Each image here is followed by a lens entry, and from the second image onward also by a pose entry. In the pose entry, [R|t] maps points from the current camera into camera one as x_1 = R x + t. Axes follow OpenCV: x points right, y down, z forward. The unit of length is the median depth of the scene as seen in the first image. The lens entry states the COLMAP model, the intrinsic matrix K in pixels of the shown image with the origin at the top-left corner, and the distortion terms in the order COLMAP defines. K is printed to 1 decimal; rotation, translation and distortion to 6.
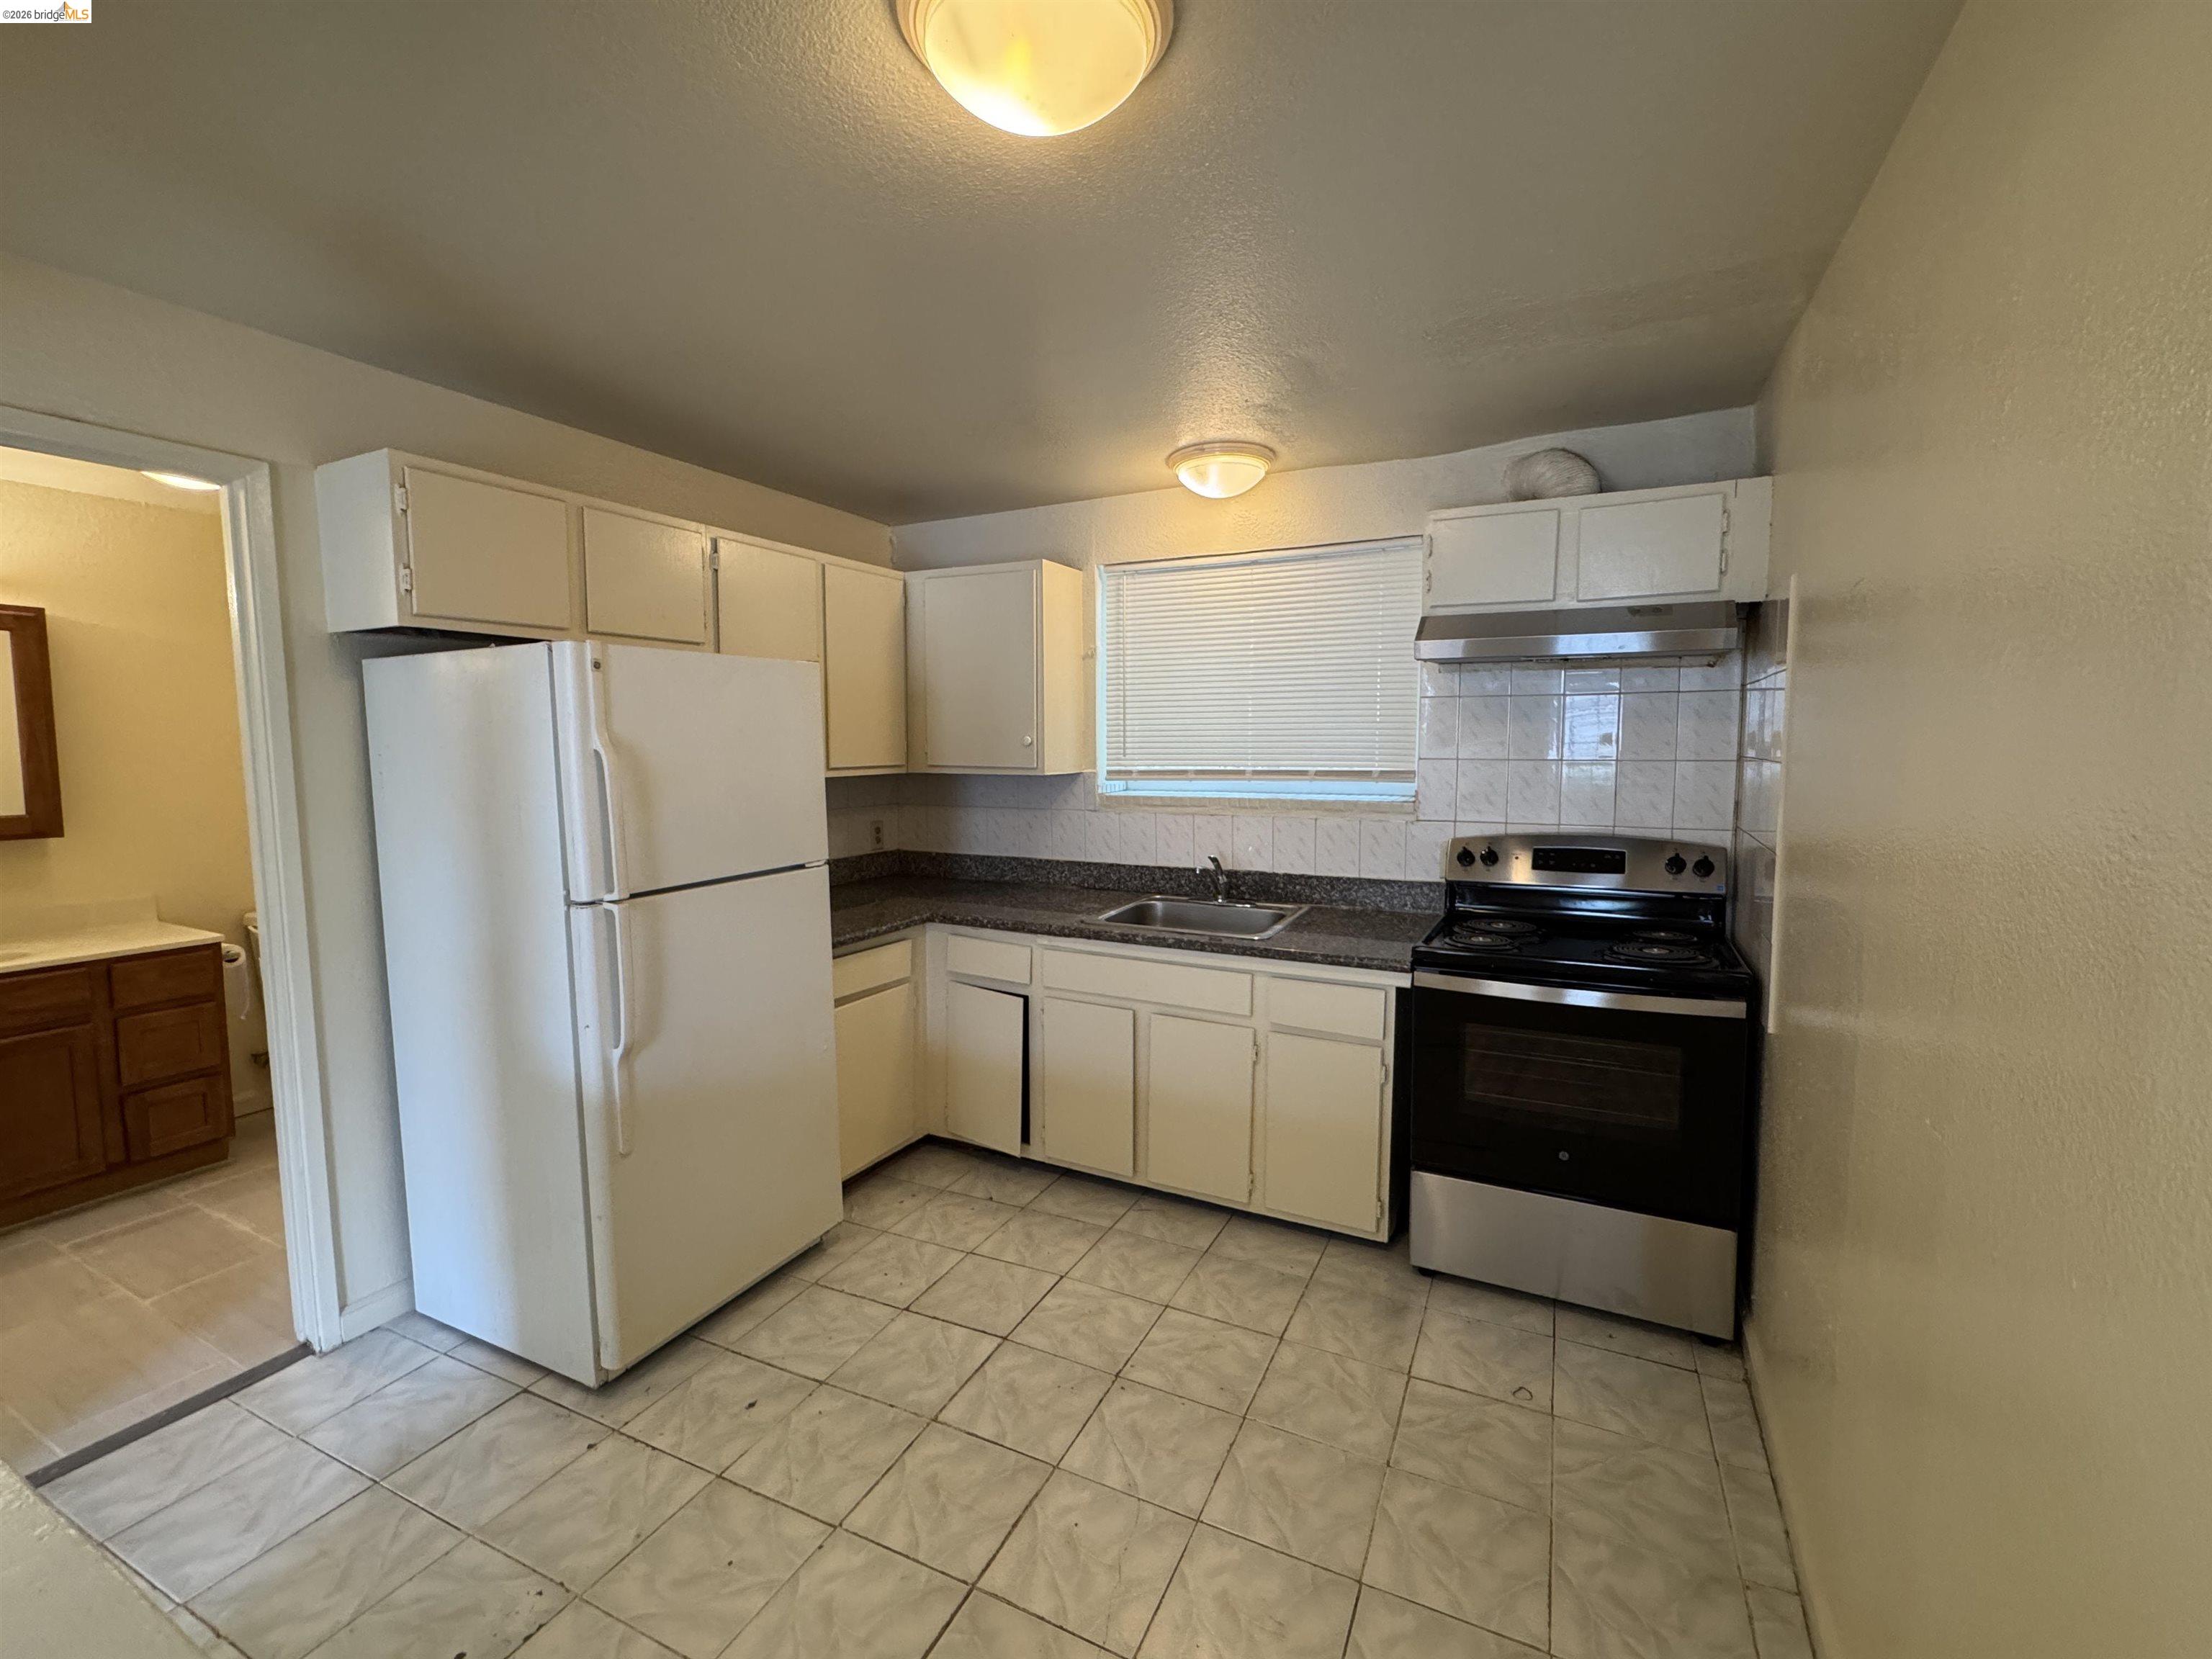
lens RADIAL K [[944.8, 0, 1106.0], [0, 944.8, 829.5], [0, 0, 1]] dist [0.000971, 0.000177]
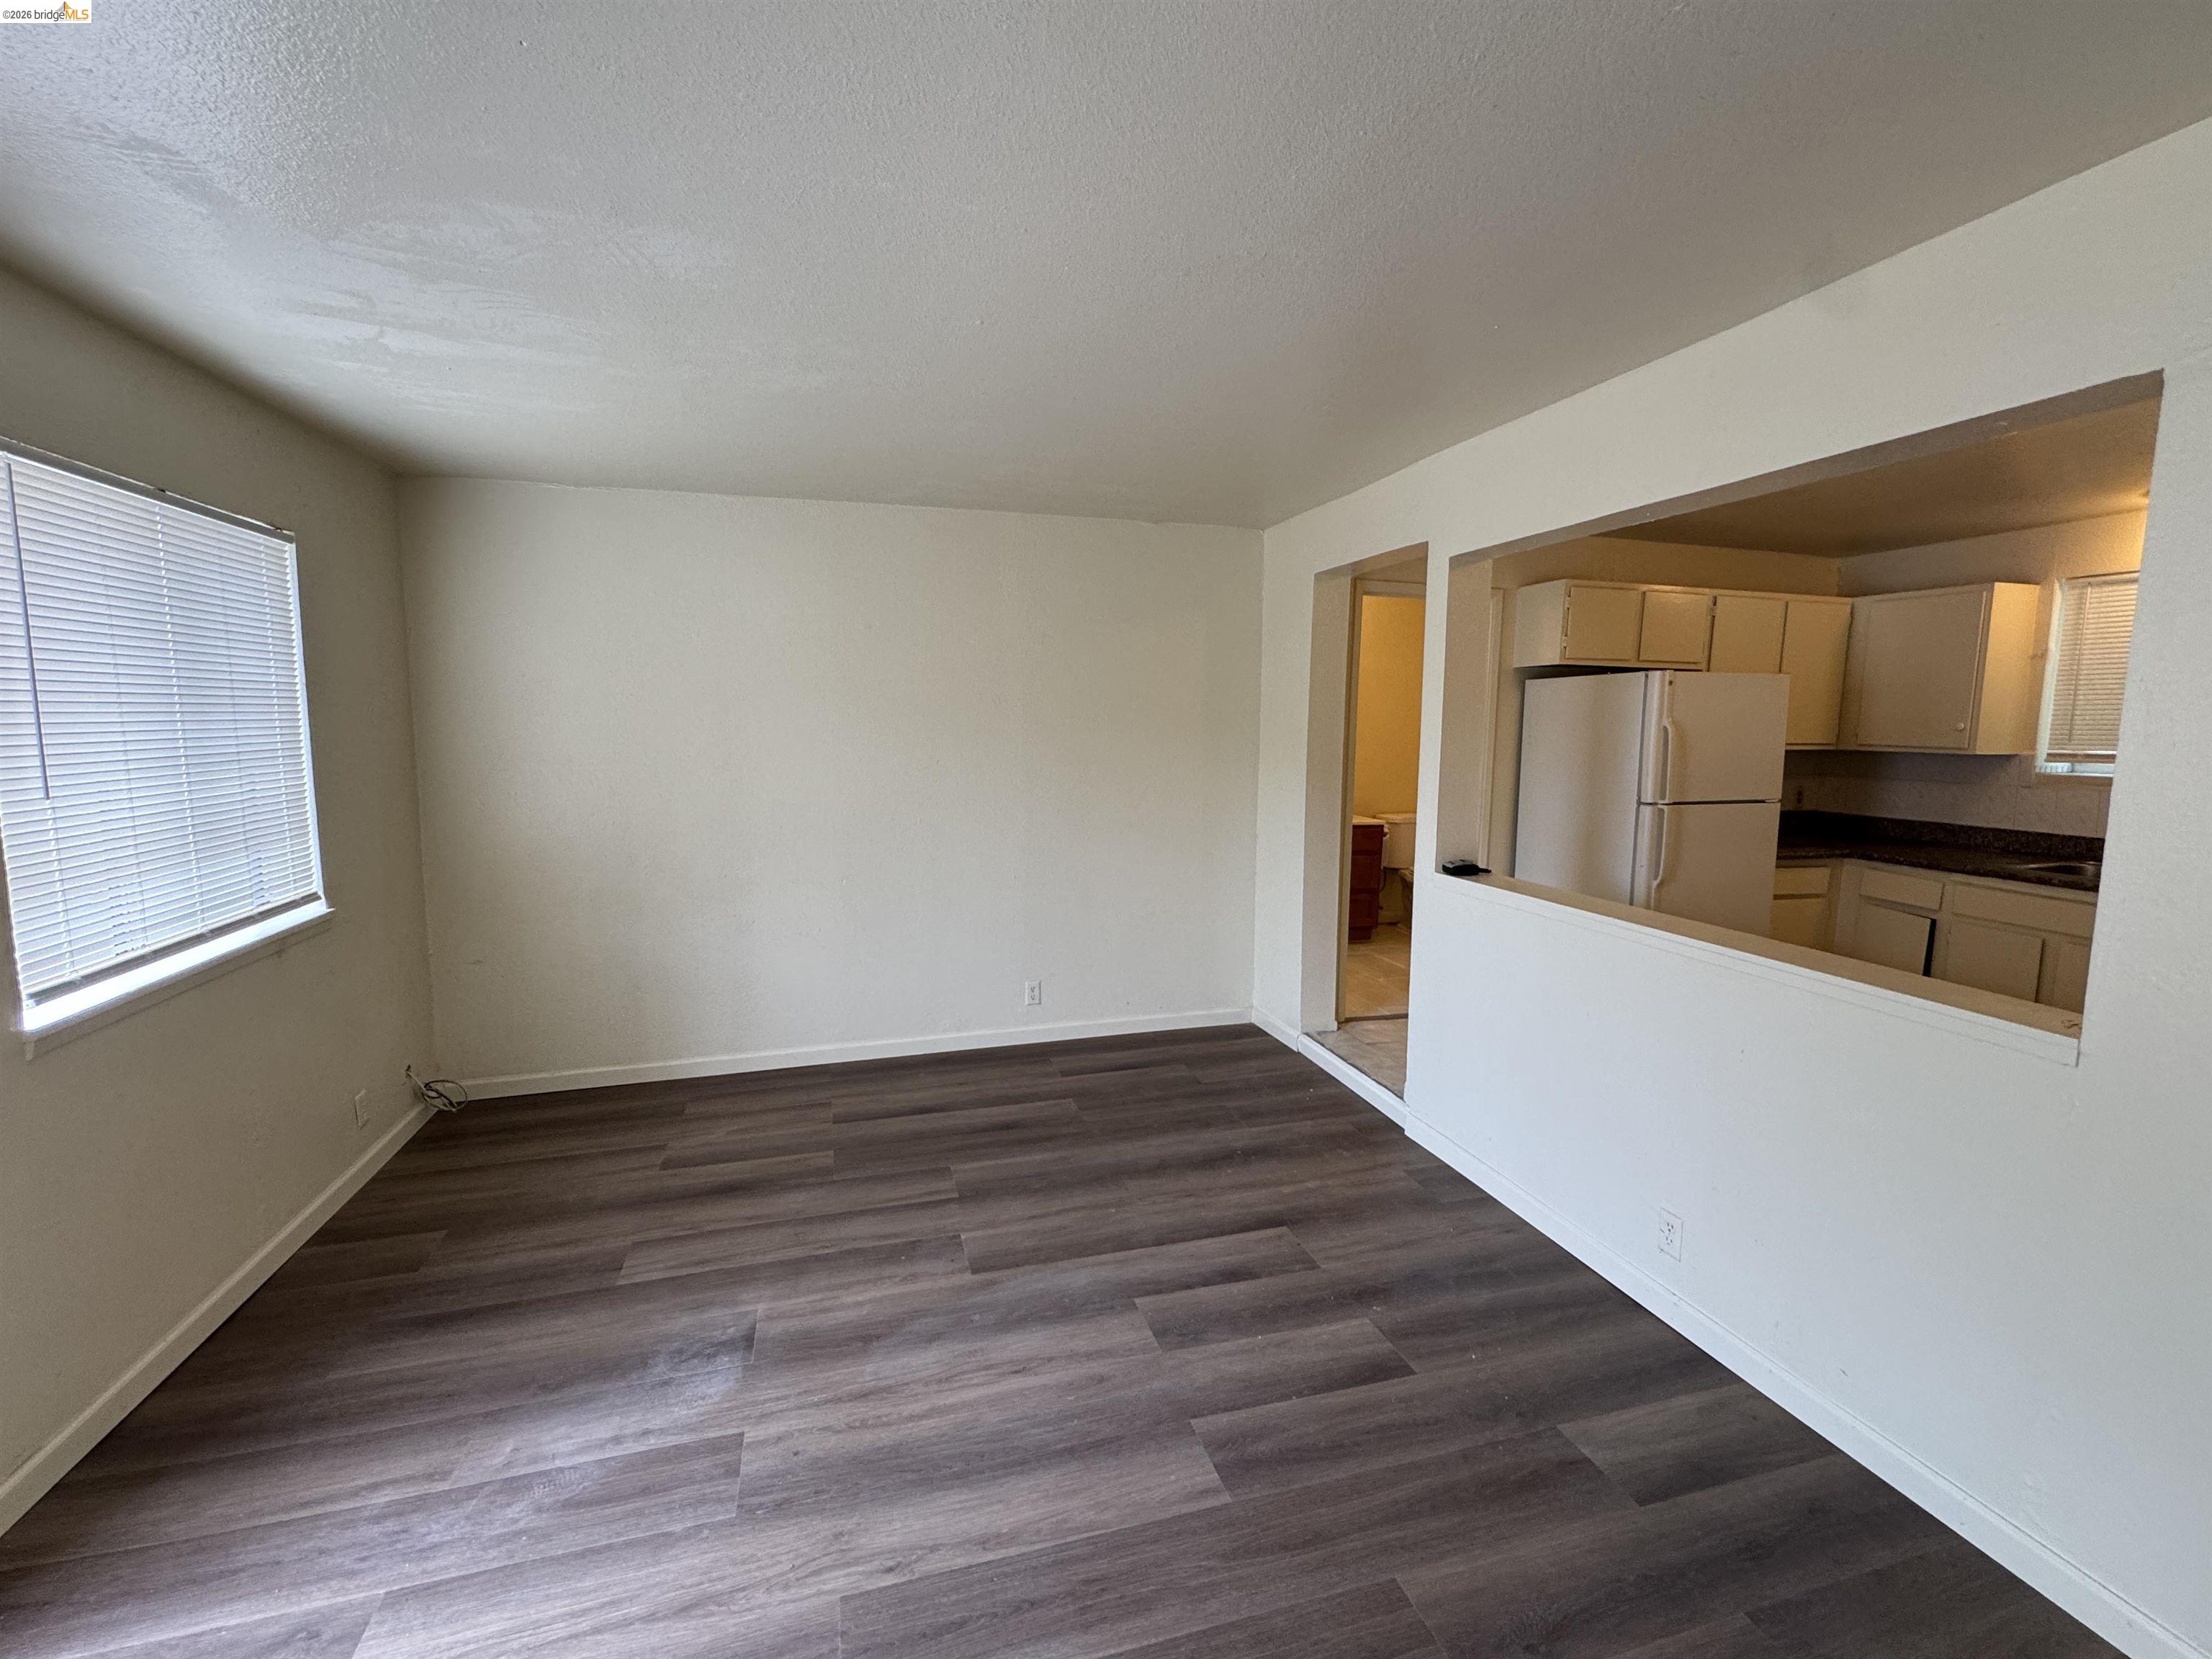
lens RADIAL K [[944.8, 0, 1106.0], [0, 944.8, 829.5], [0, 0, 1]] dist [0.000971, 0.000177]
pose [[0.684861, 0.095017, -0.722452, 0.065097], [-0.084348, 0.995134, 0.050921, 0.080048], [0.723776, 0.026064, 0.689543, -0.746337]]
